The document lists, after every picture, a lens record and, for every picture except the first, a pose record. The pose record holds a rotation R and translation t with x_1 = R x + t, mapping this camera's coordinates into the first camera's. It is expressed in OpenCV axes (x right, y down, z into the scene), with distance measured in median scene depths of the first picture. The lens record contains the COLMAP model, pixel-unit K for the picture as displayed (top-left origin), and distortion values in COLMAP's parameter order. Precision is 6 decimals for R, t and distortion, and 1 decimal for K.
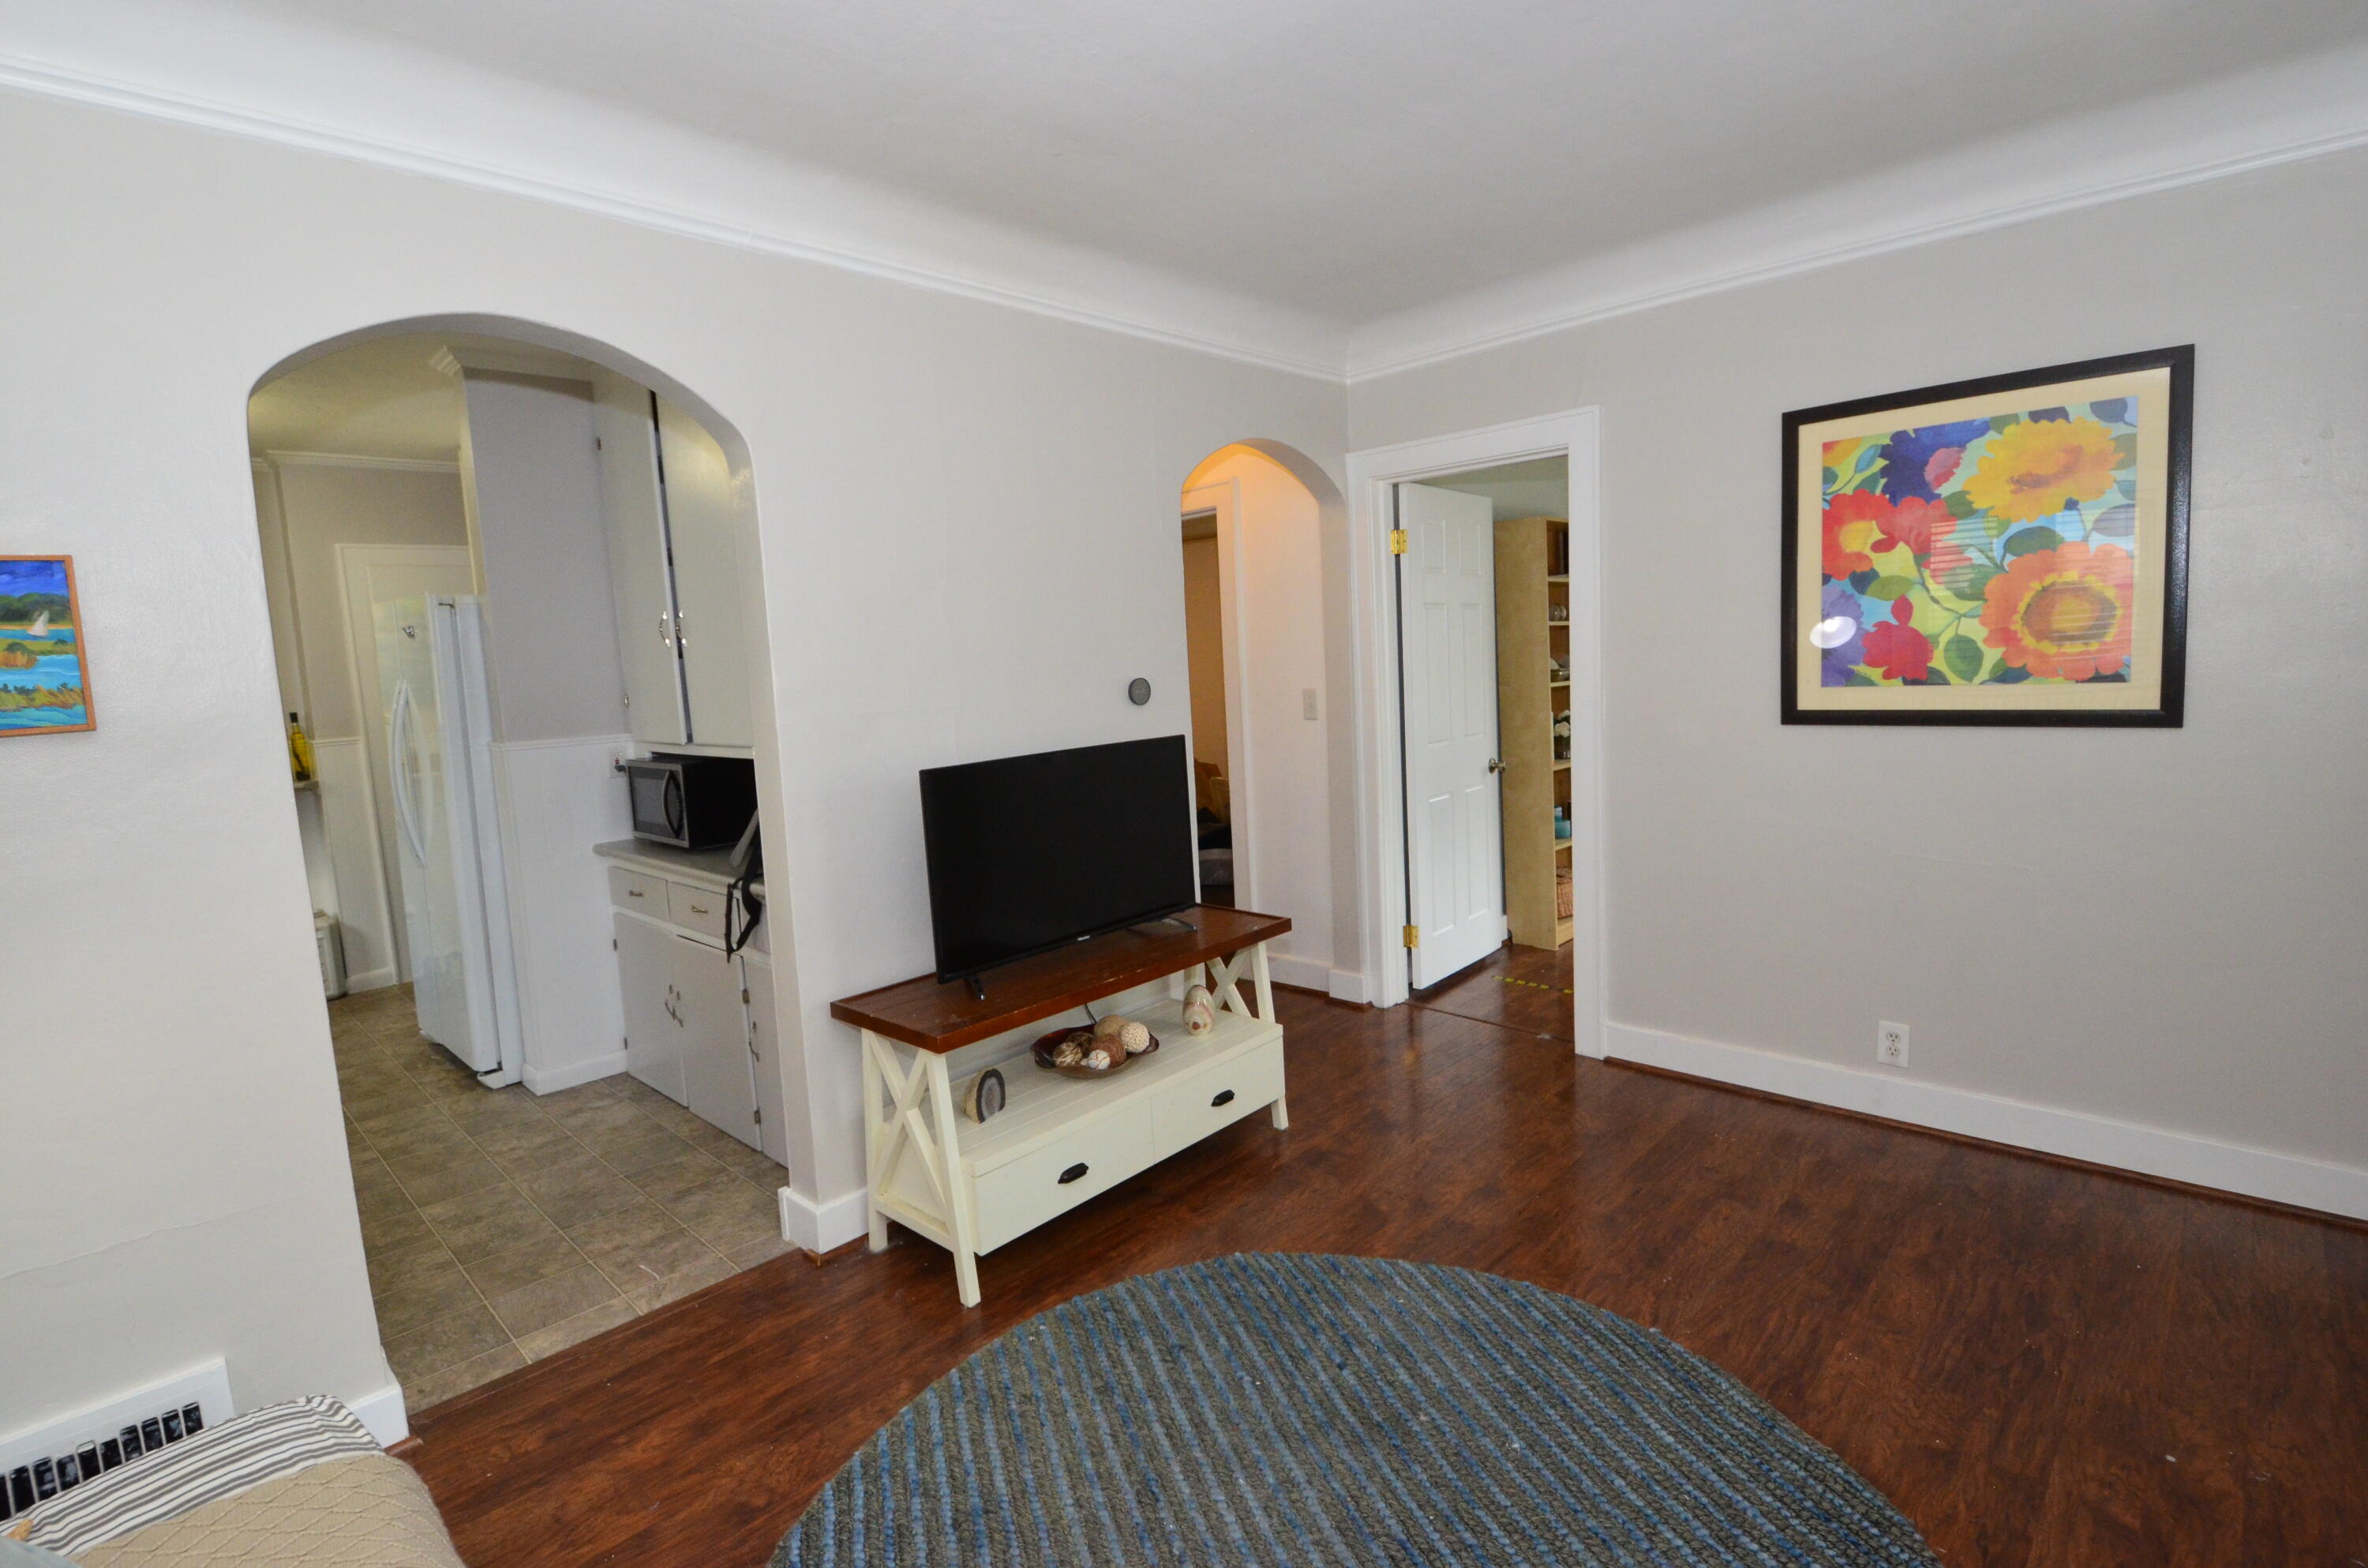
lens RADIAL K [[1124.9, 0, 1175.8], [0, 1124.9, 771.8], [0, 0, 1]] dist [-0.002248, -0.000565]
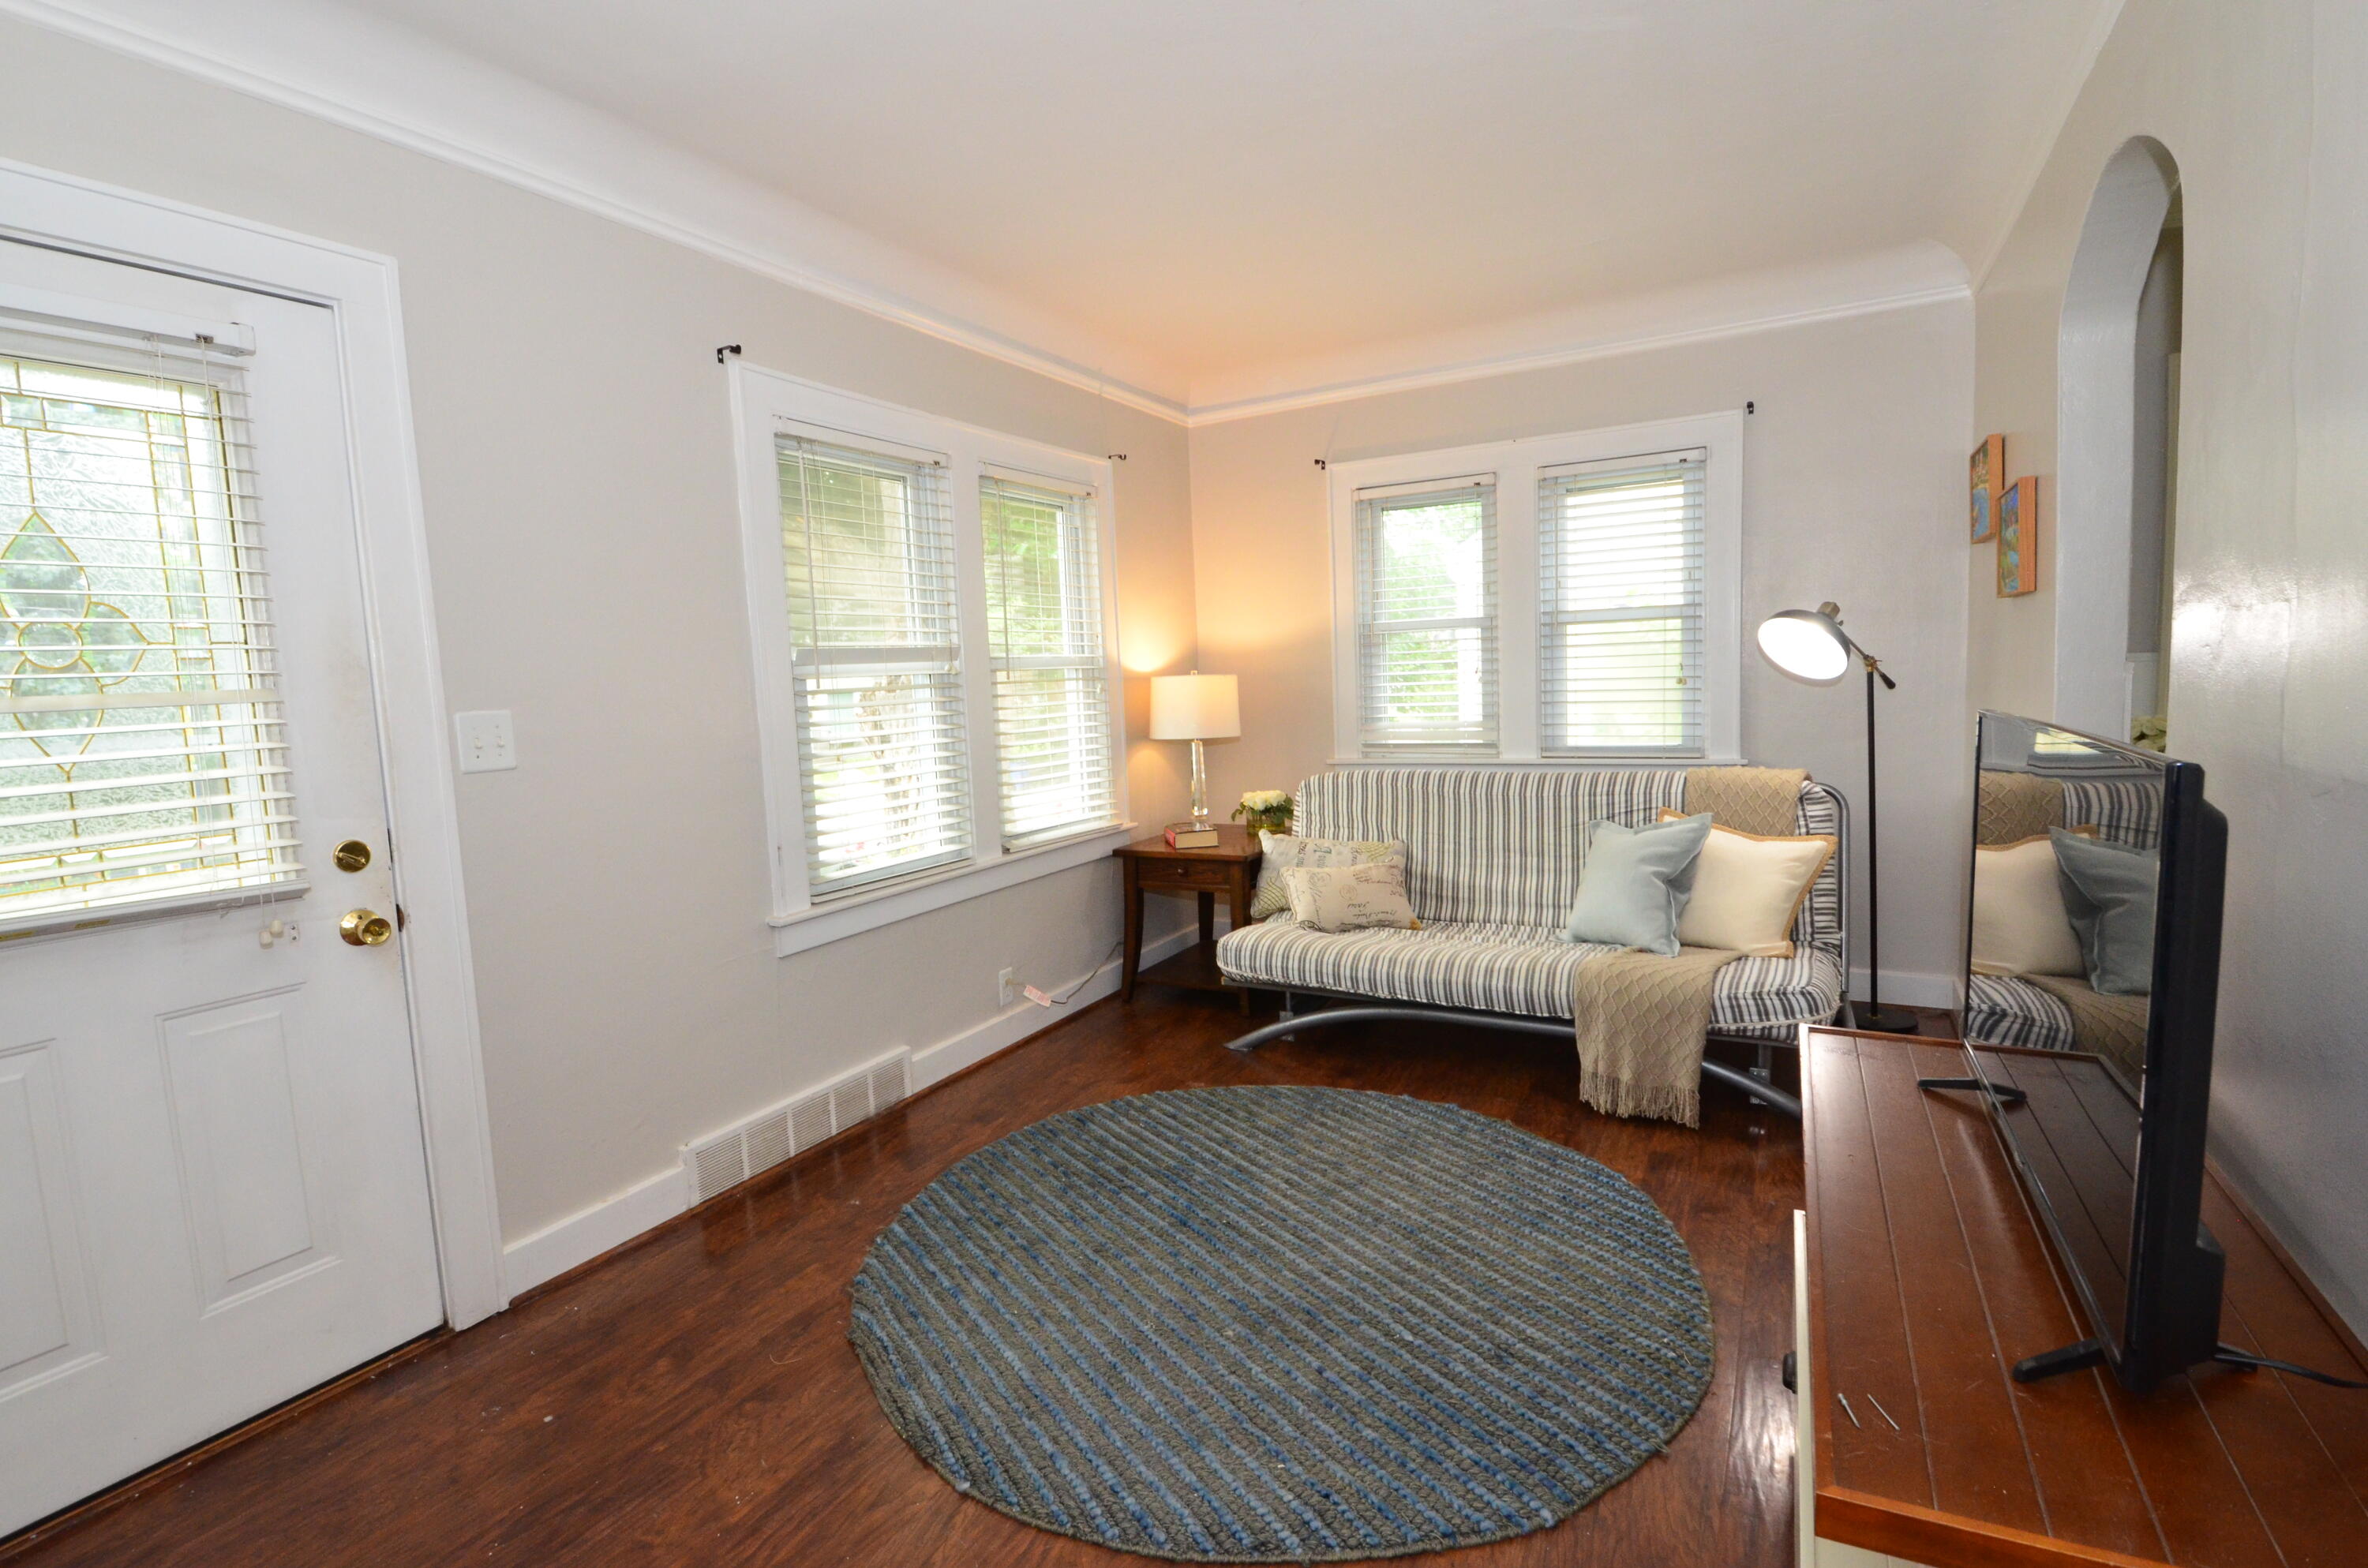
lens RADIAL K [[1124.9, 0, 1185.8], [0, 1124.9, 781.8], [0, 0, 1]] dist [-0.002248, -0.000565]
pose [[-0.958295, 0.114367, -0.261900, 0.292380], [0.056977, 0.974493, 0.217065, -0.095533], [0.280044, 0.193090, -0.940368, 1.155027]]
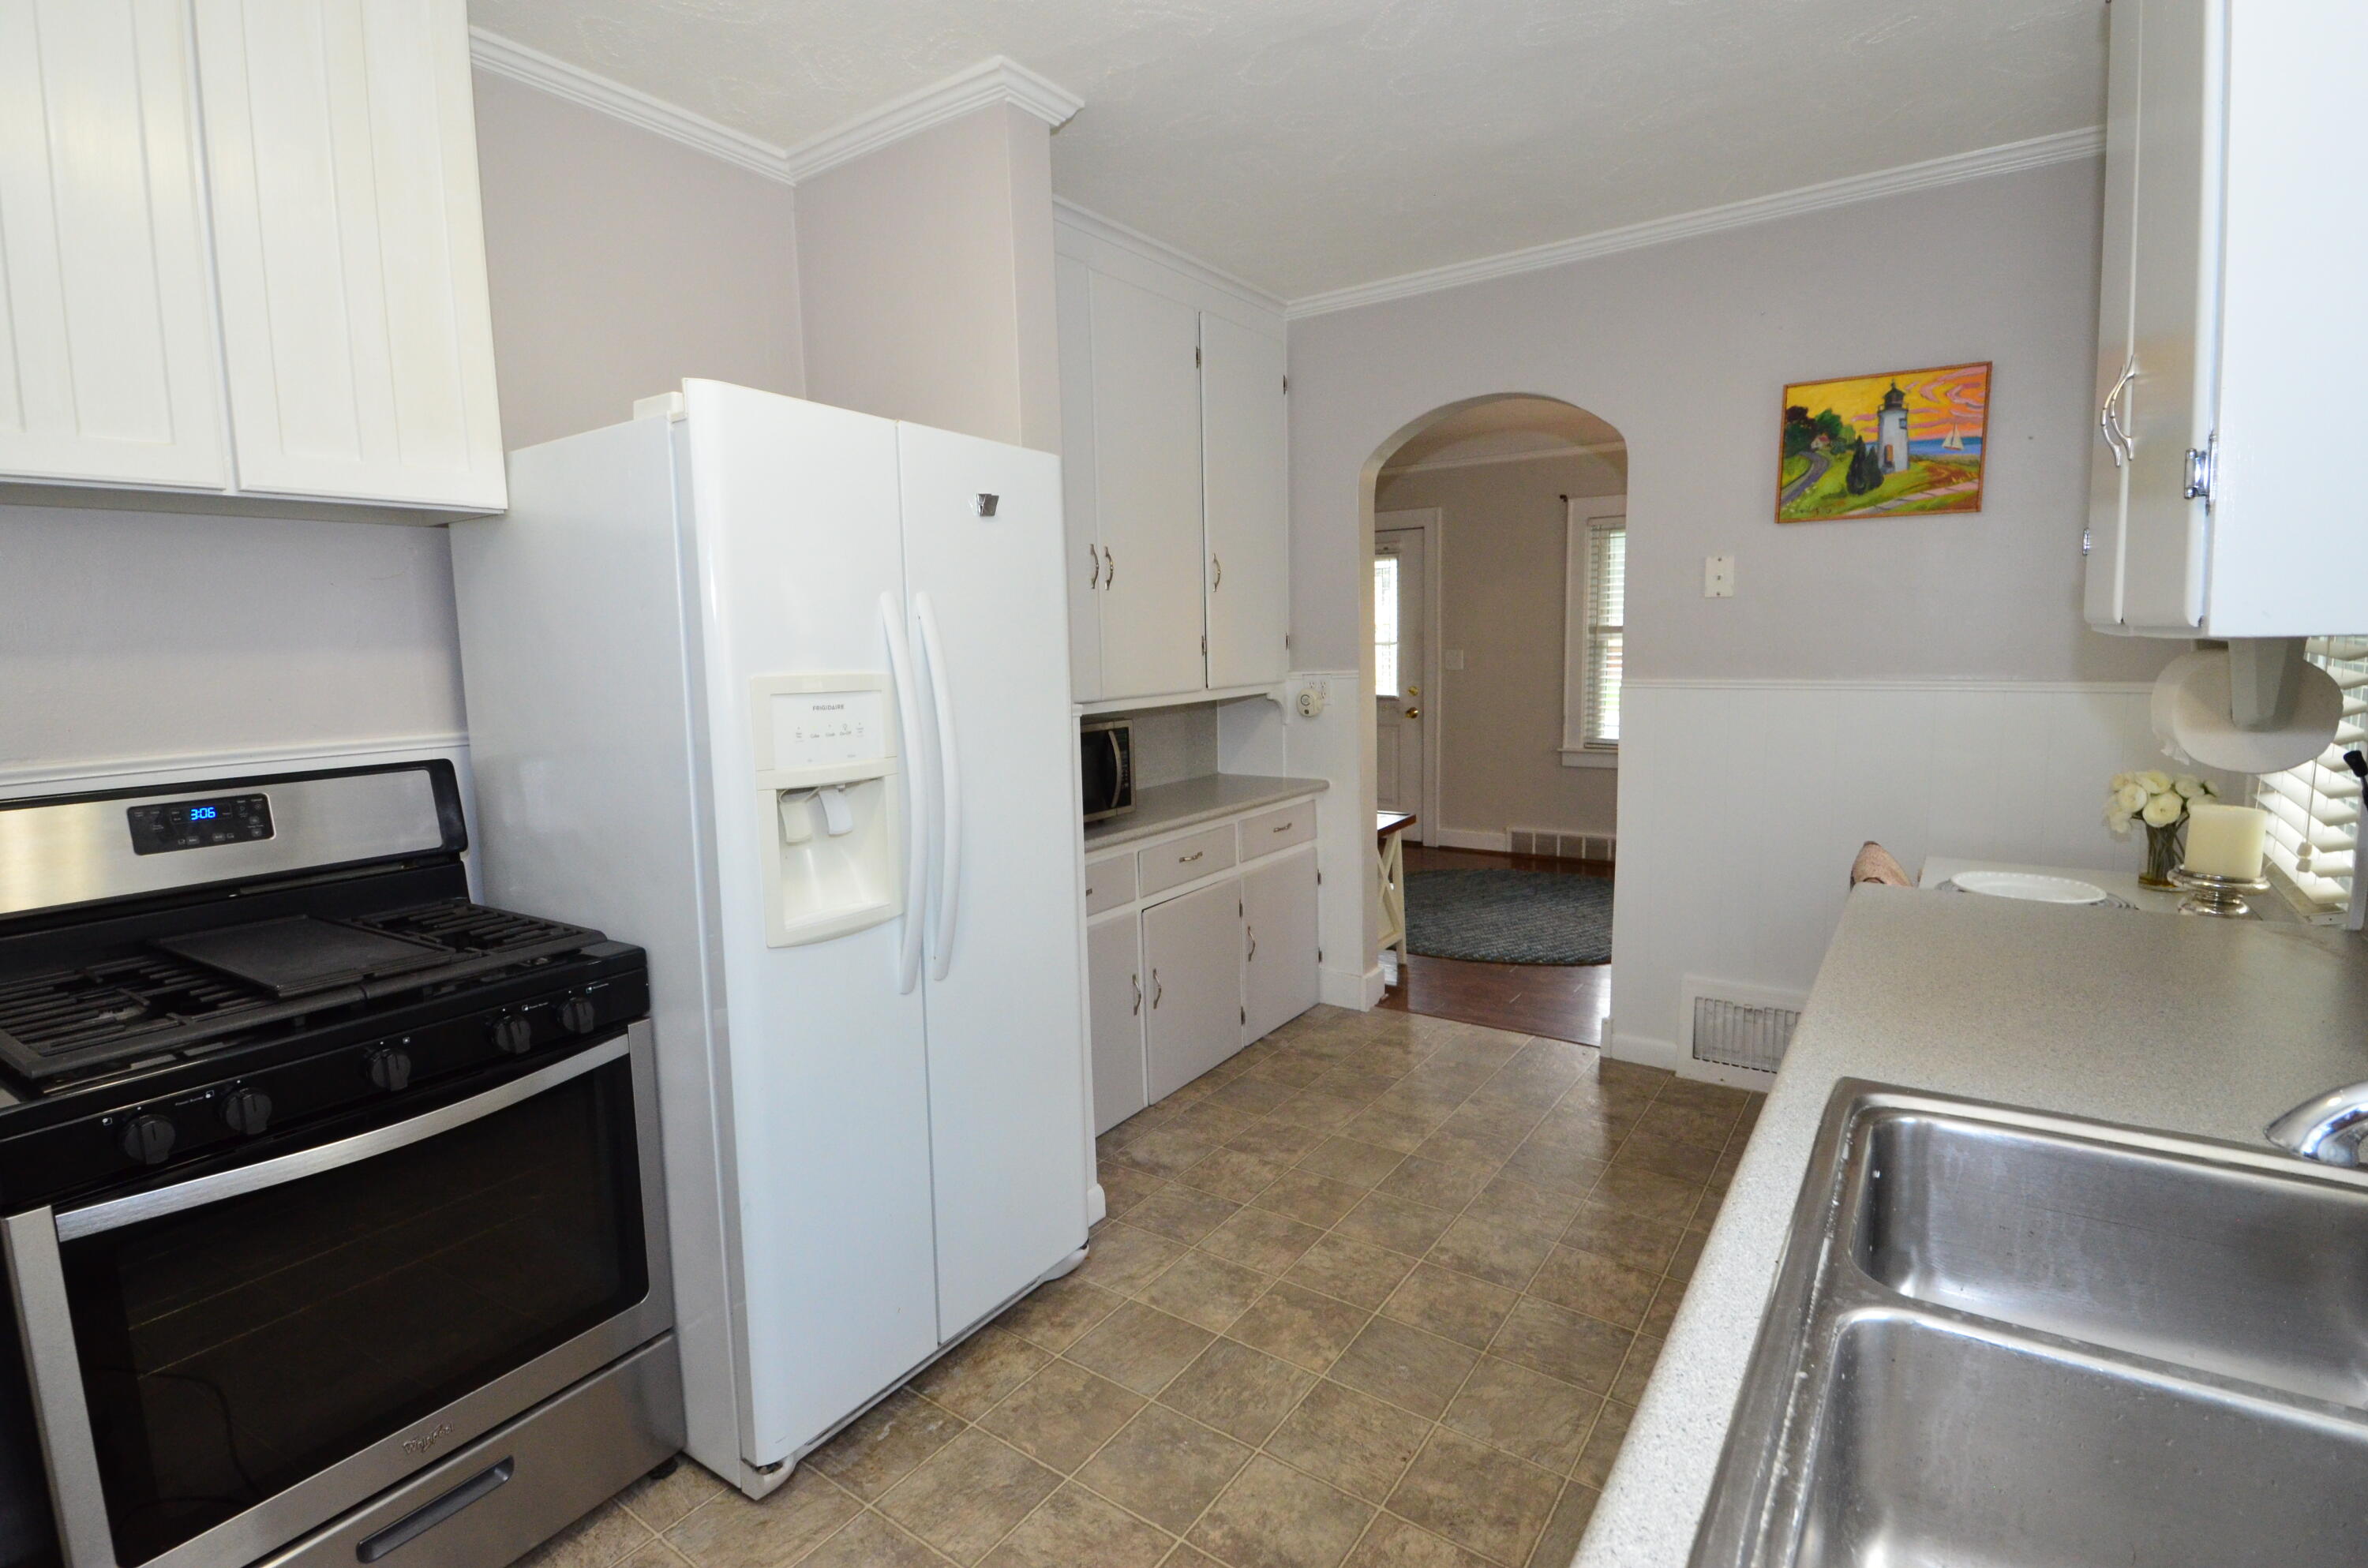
lens RADIAL K [[1124.9, 0, 1179.5], [0, 1124.9, 786.5], [0, 0, 1]] dist [-0.002248, -0.000565]
pose [[-0.164175, -0.080022, 0.983180, -1.488097], [0.137793, 0.985072, 0.103185, -0.047947], [-0.976760, 0.152416, -0.150698, 1.223140]]
